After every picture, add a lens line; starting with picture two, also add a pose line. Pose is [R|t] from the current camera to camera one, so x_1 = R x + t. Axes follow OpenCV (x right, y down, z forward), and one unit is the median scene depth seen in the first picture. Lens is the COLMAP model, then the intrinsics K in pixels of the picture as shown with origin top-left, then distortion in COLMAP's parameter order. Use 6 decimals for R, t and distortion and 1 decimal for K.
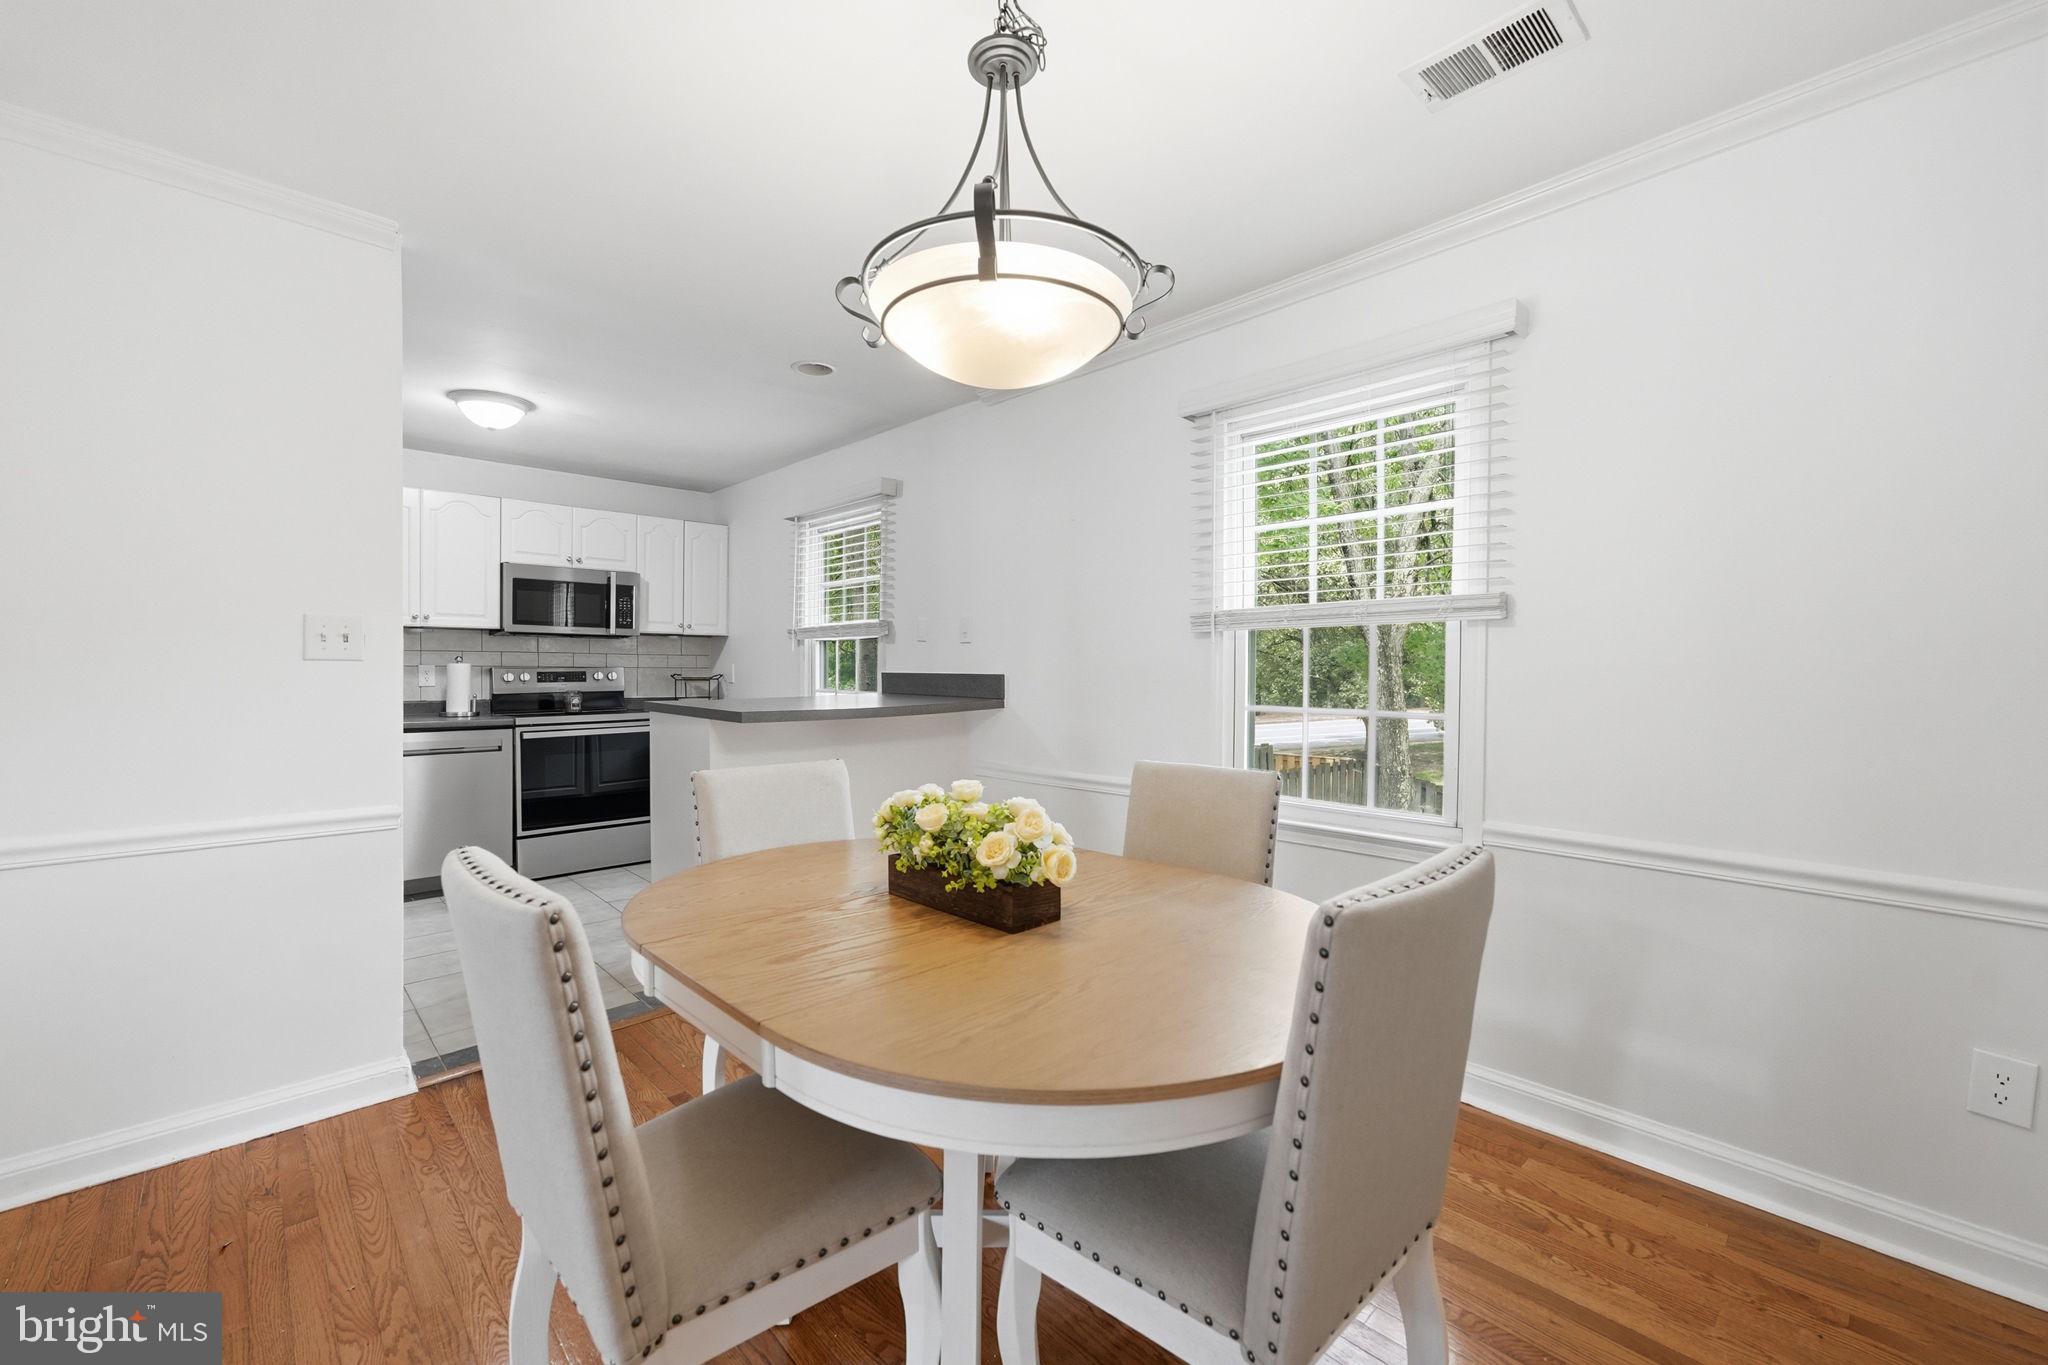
lens RADIAL K [[837.9, 0, 1038.8], [0, 837.9, 667.8], [0, 0, 1]] dist [-0.000765, 0.001959]
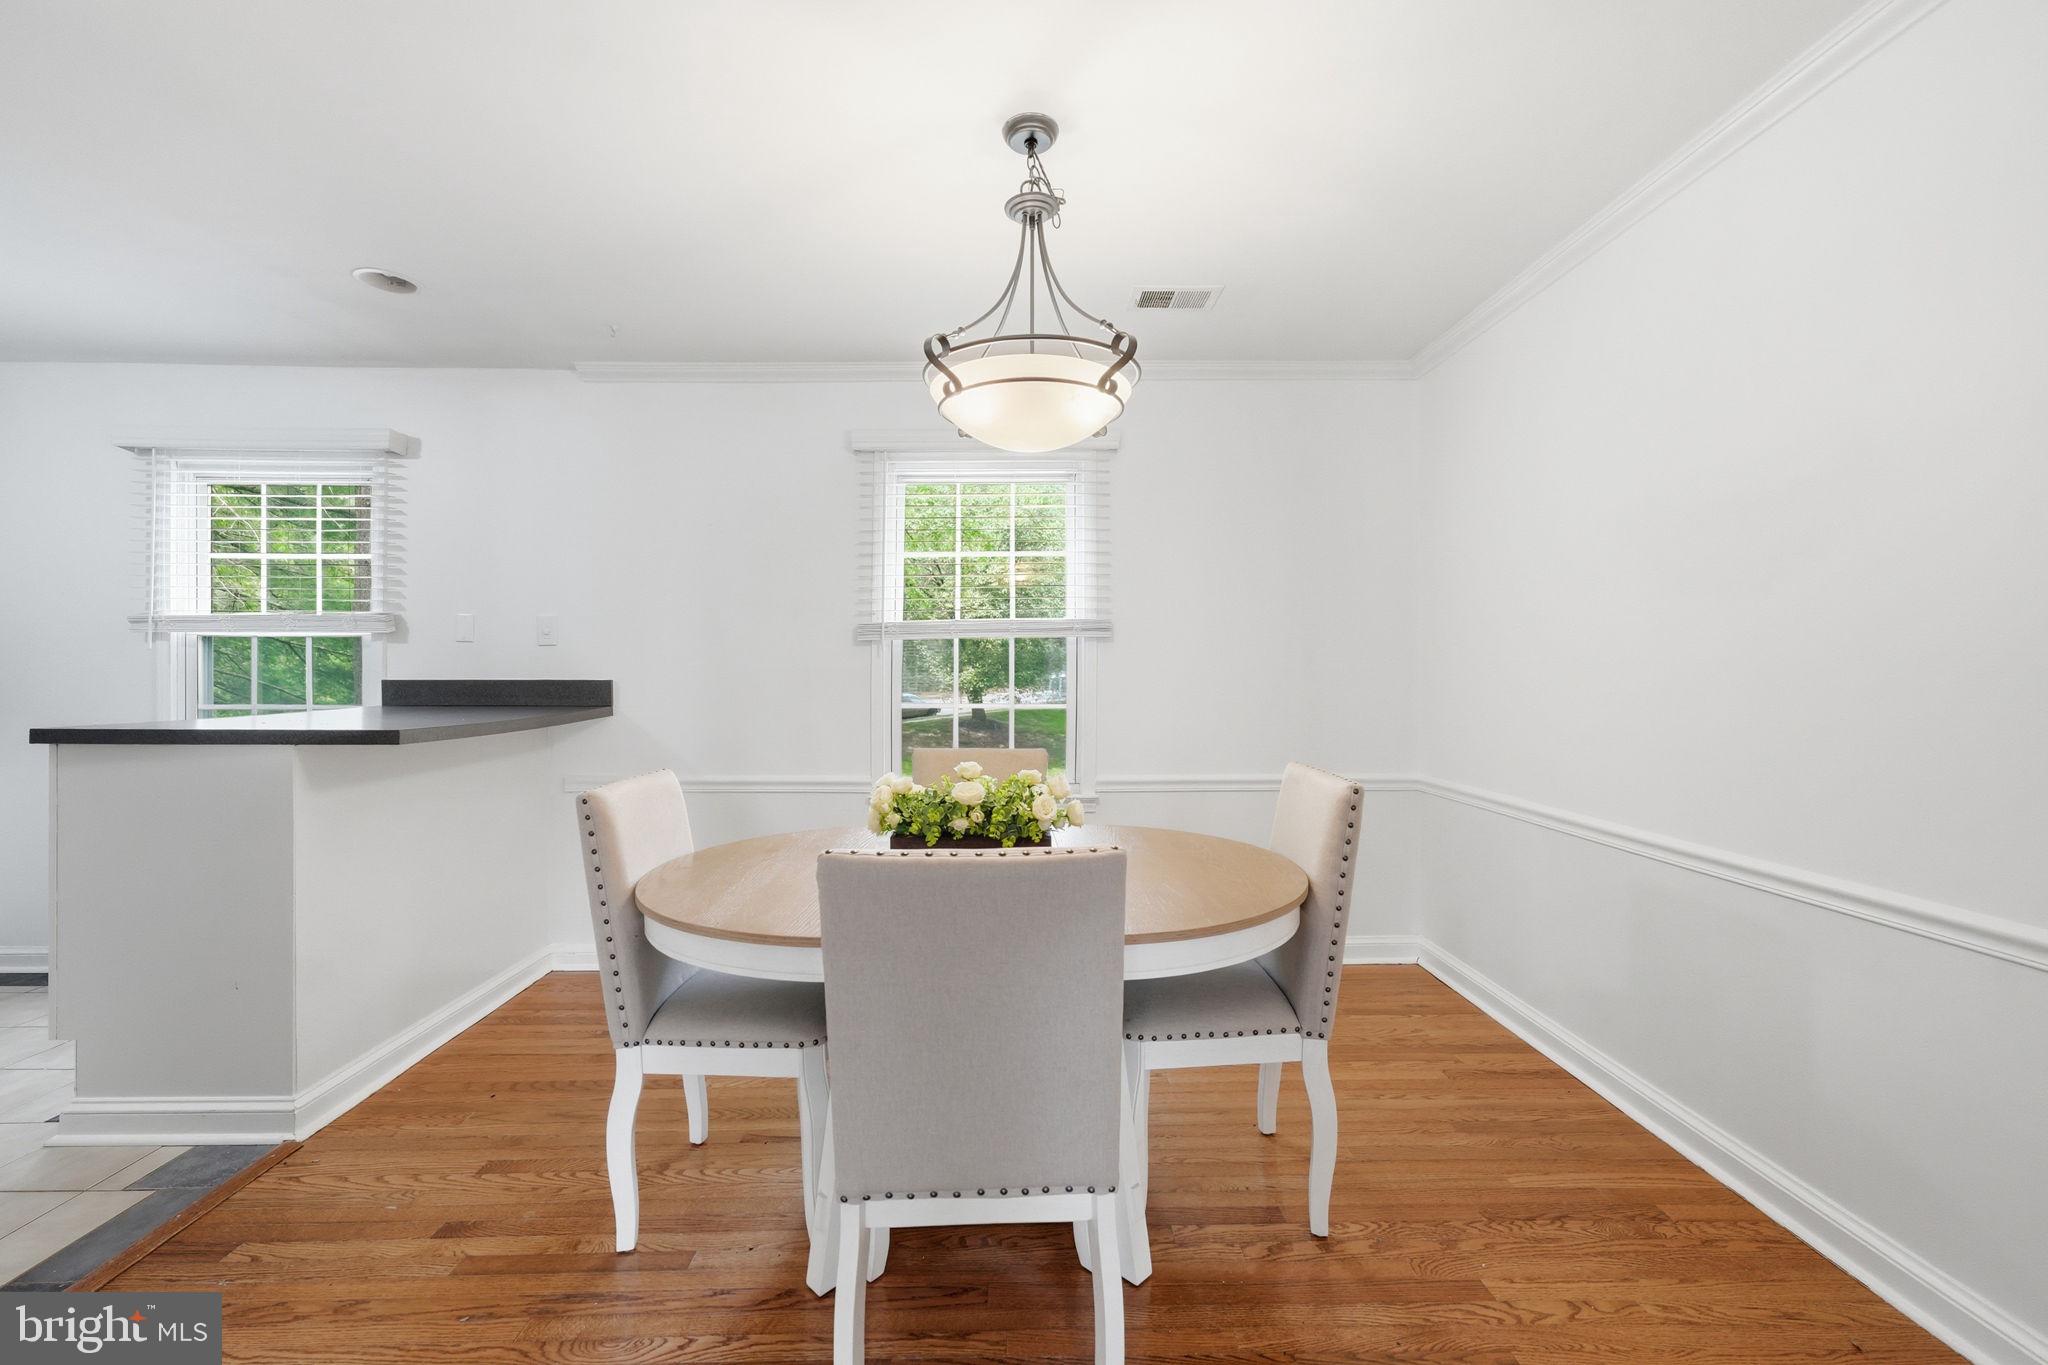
lens RADIAL K [[837.9, 0, 1024.0], [0, 837.9, 669.1], [0, 0, 1]] dist [-0.000765, 0.001959]
pose [[0.667480, -0.002707, 0.744623, -0.325924], [0.007216, 0.999970, -0.002833, 0.001538], [-0.744593, 0.007265, 0.667479, 0.045899]]
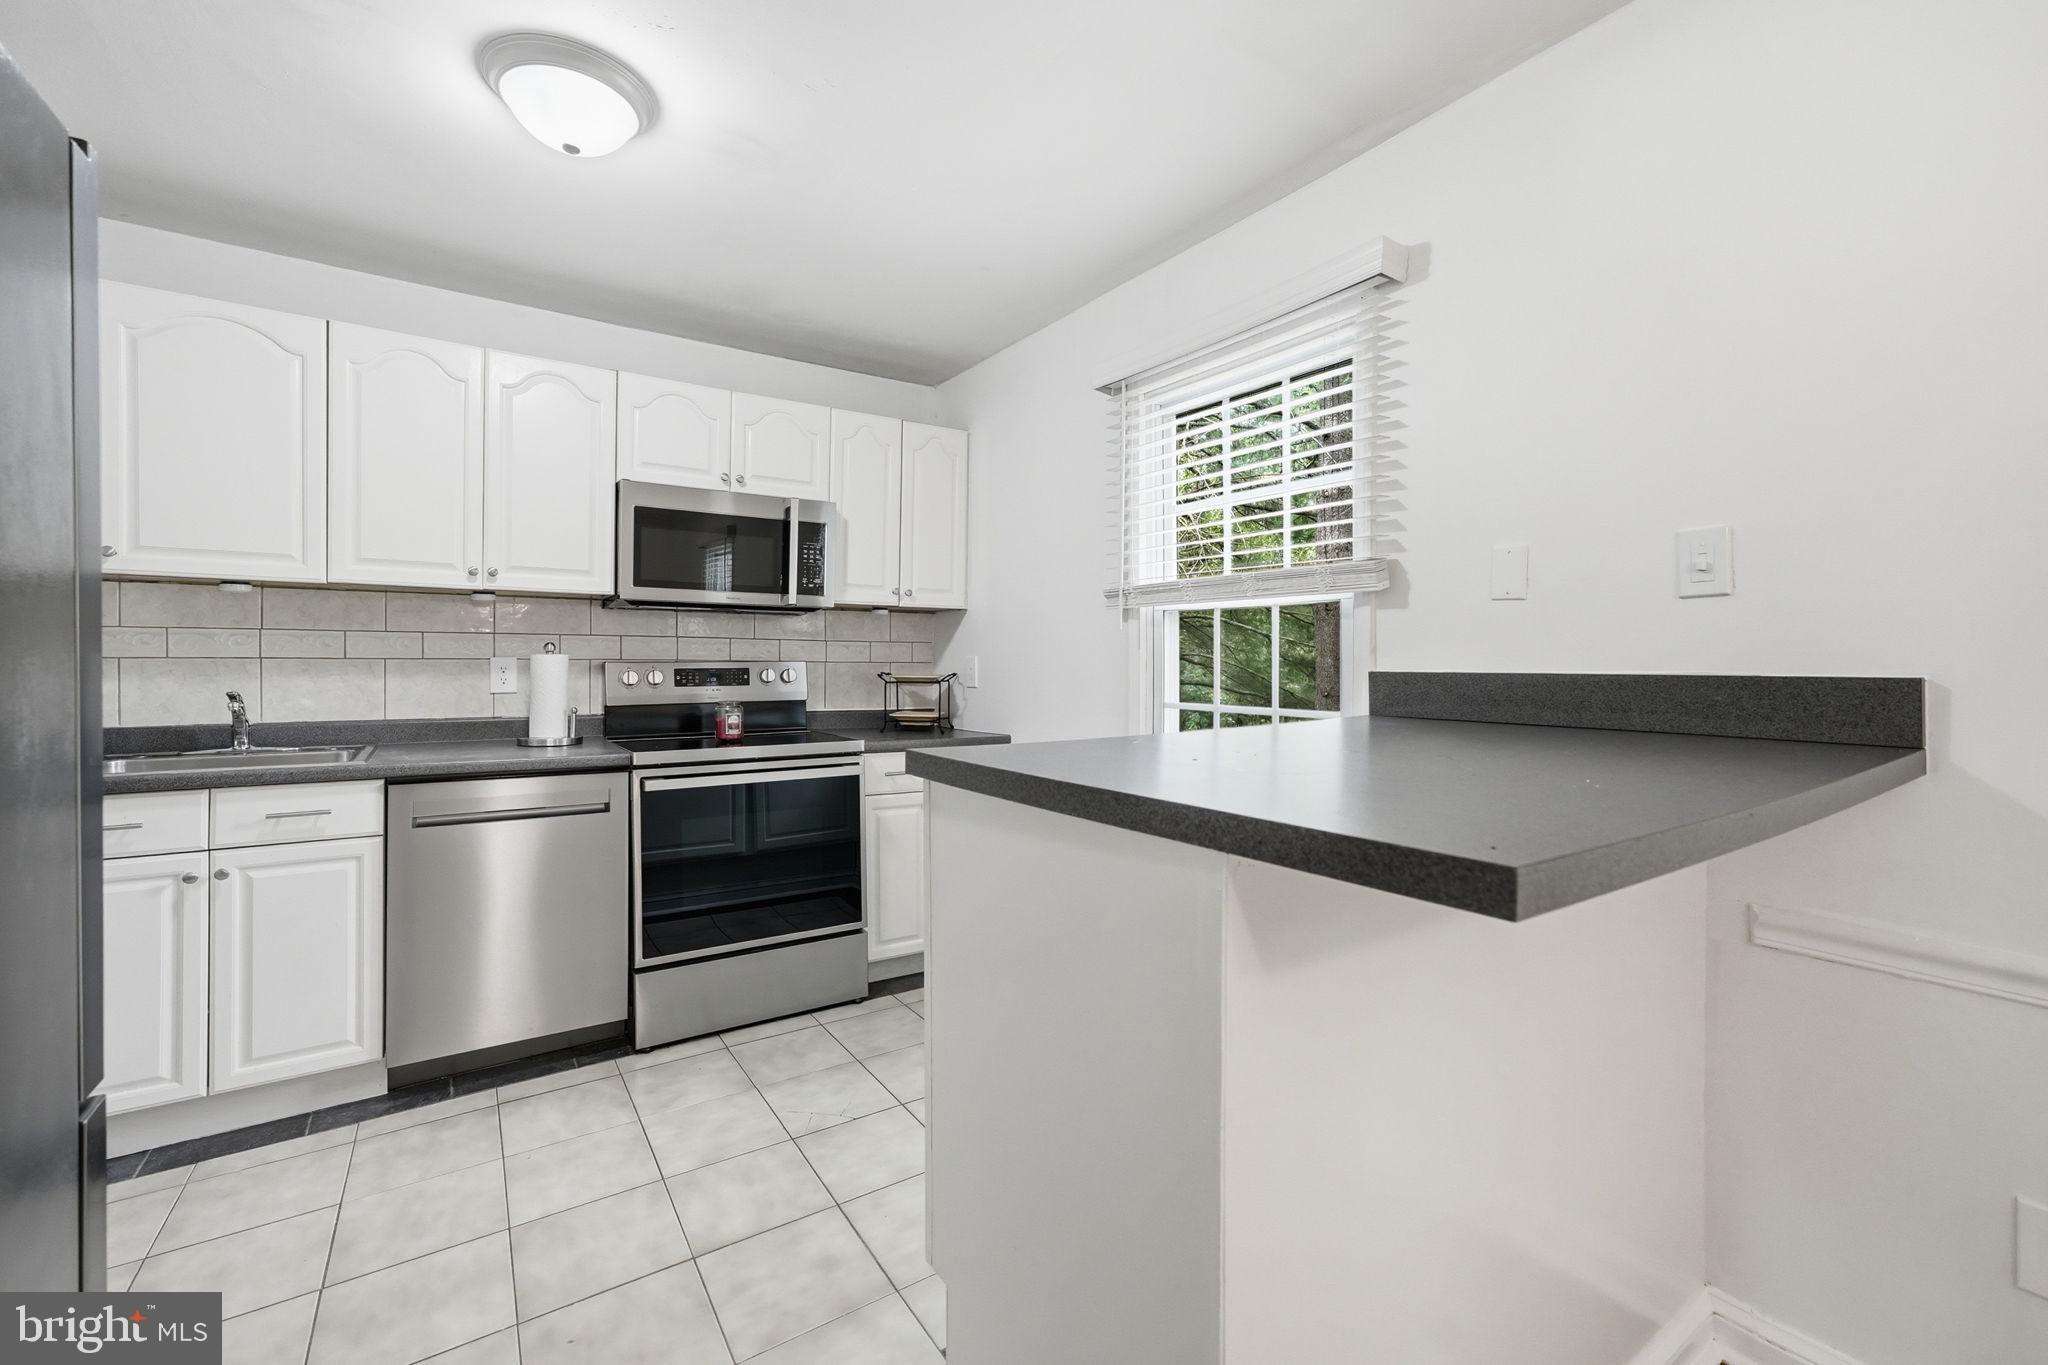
lens RADIAL K [[837.9, 0, 1019.9], [0, 837.9, 650.1], [0, 0, 1]] dist [-0.000765, 0.001959]
pose [[0.985302, -0.002806, -0.170796, -0.263672], [-0.000113, 0.999854, -0.017077, 0.001880], [0.170819, 0.016845, 0.985158, 0.470421]]
